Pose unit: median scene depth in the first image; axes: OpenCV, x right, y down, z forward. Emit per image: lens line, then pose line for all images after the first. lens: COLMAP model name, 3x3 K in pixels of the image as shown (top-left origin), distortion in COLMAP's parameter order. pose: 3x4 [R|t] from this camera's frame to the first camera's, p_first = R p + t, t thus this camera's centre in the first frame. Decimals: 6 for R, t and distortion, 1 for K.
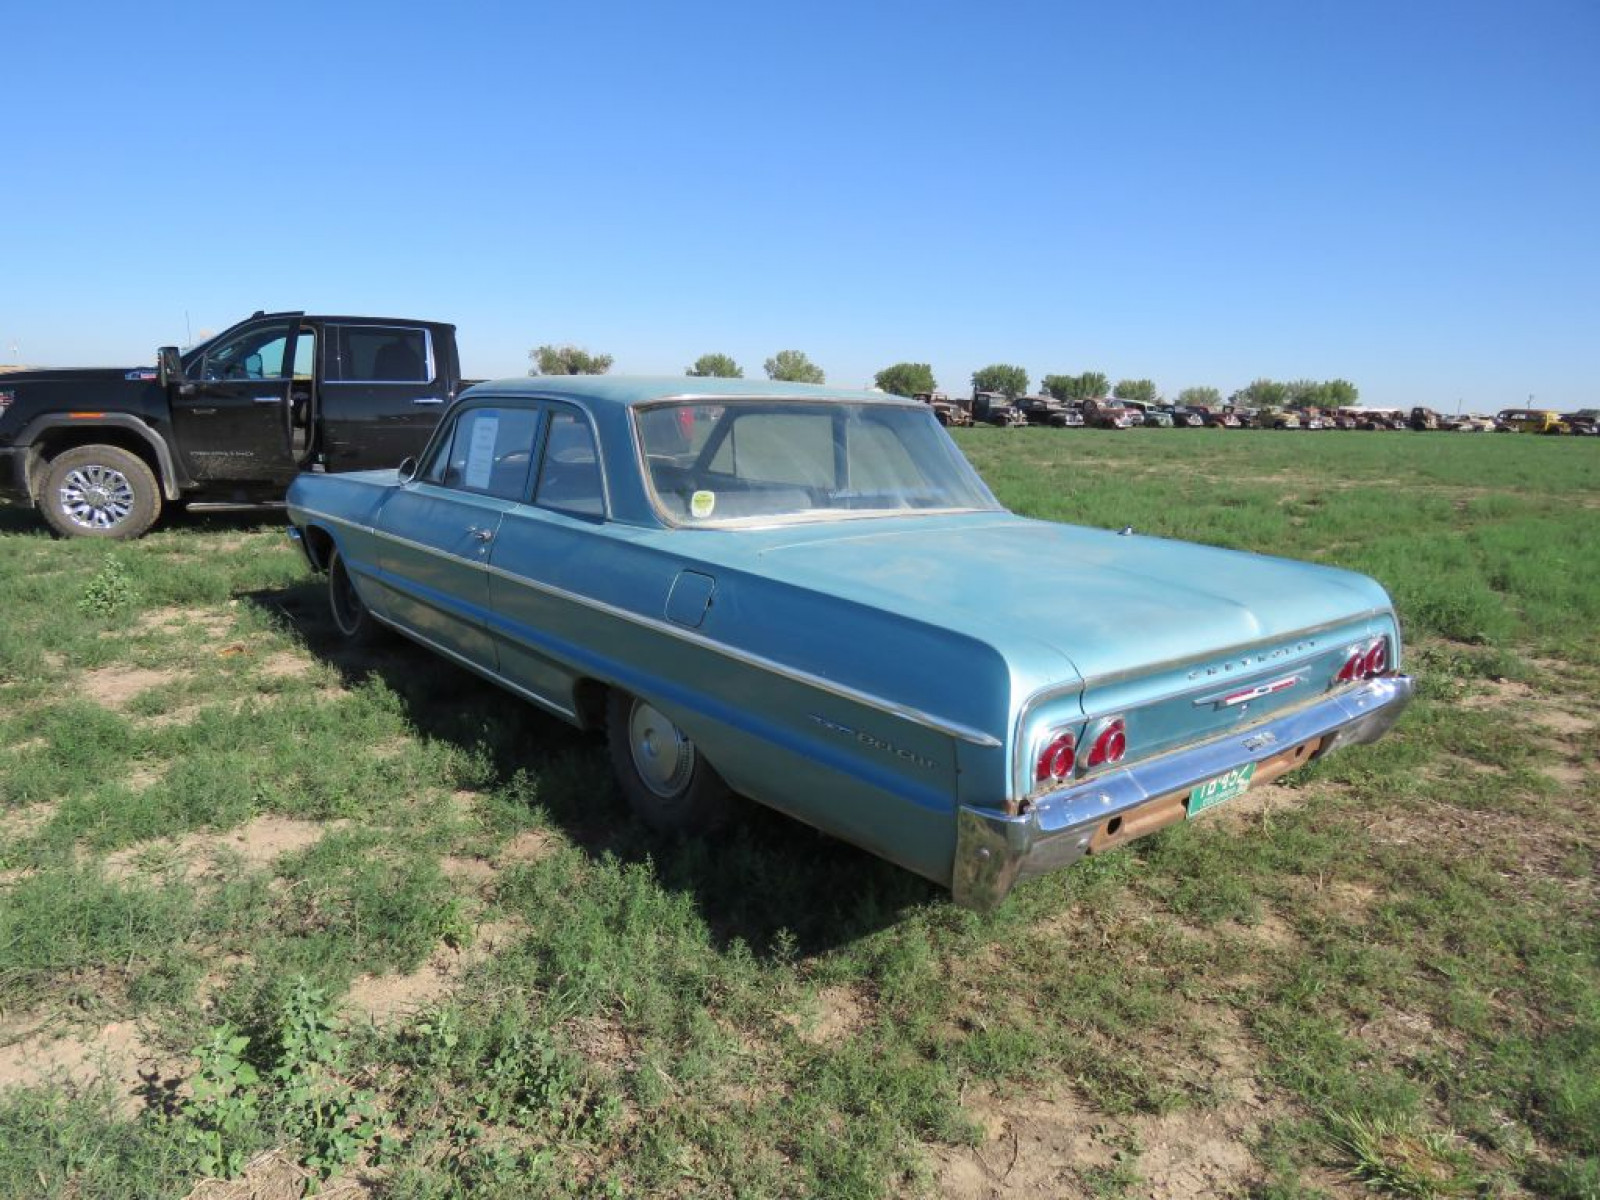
lens RADIAL K [[1012.7, 0, 792.8], [0, 1012.7, 602.5], [0, 0, 1]] dist [-0.006301, -0.000576]
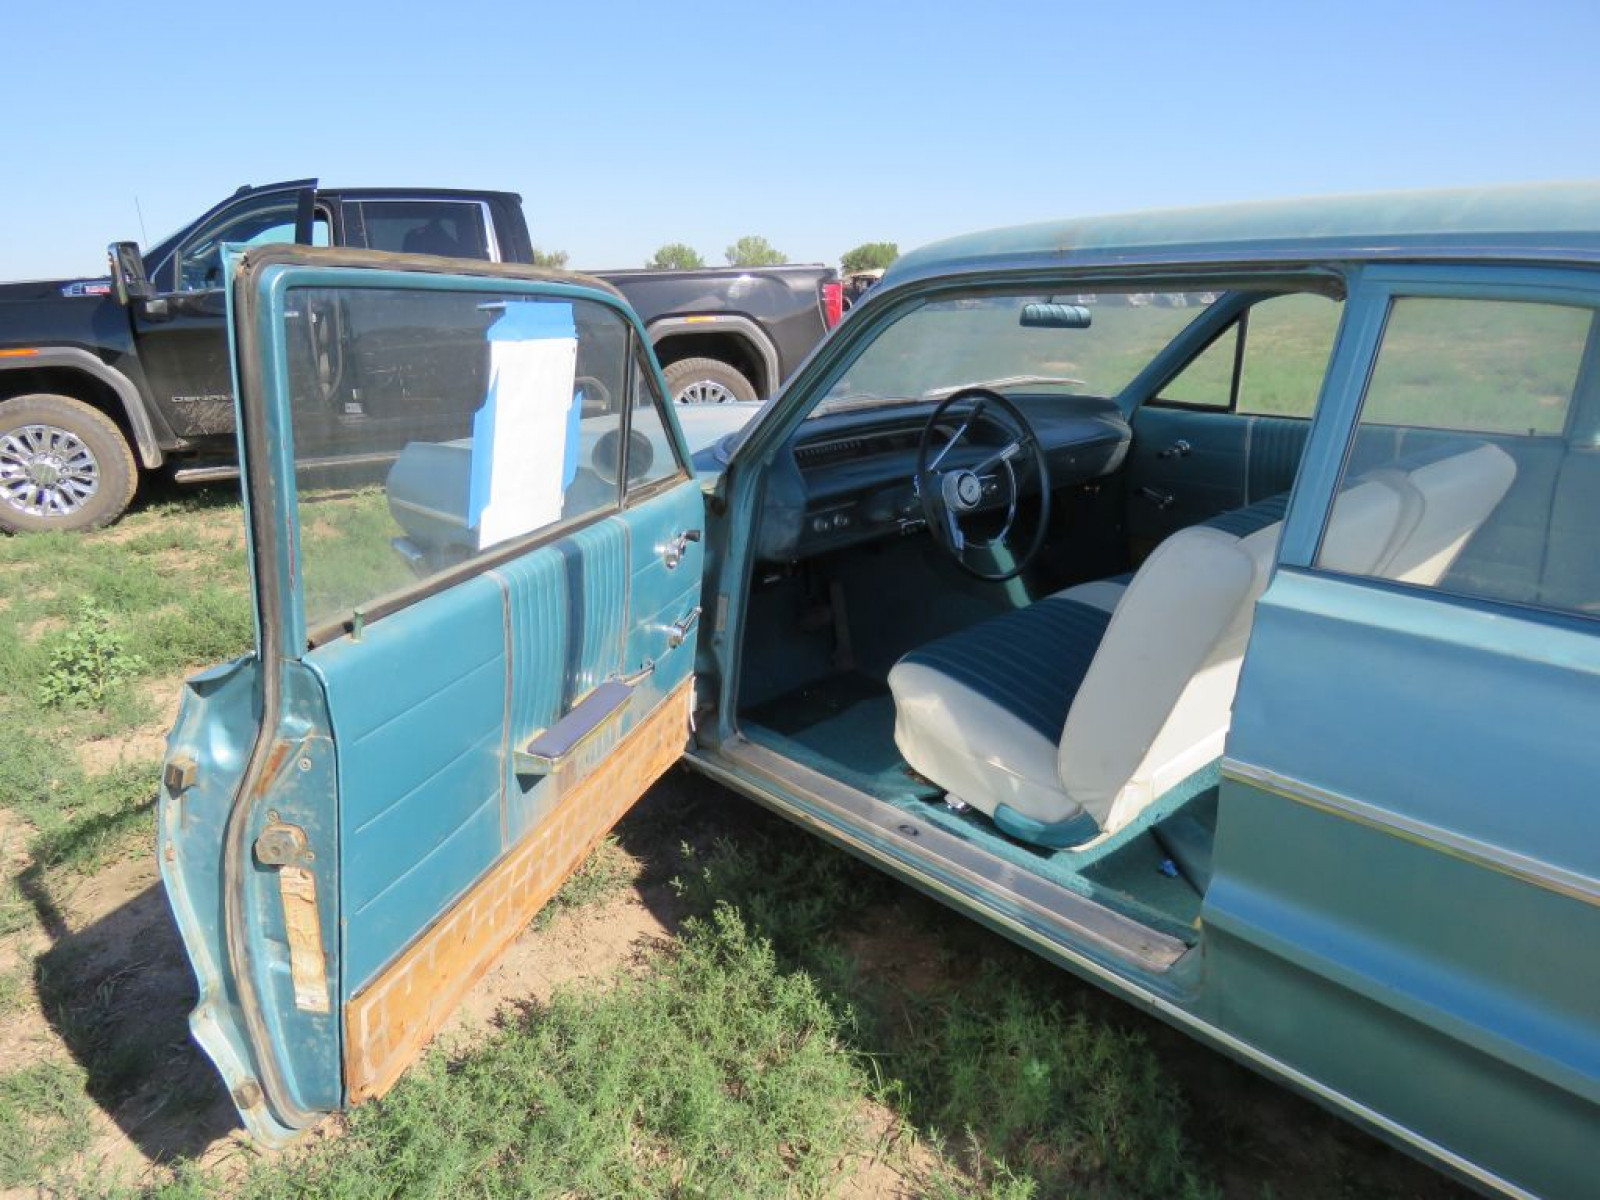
lens RADIAL K [[1012.7, 0, 792.8], [0, 1012.7, 602.5], [0, 0, 1]] dist [-0.006301, -0.000576]
pose [[0.997941, -0.060130, 0.022312, -0.193007], [0.057497, 0.992896, 0.104168, -0.056862], [-0.028417, -0.102670, 0.994309, 0.280784]]
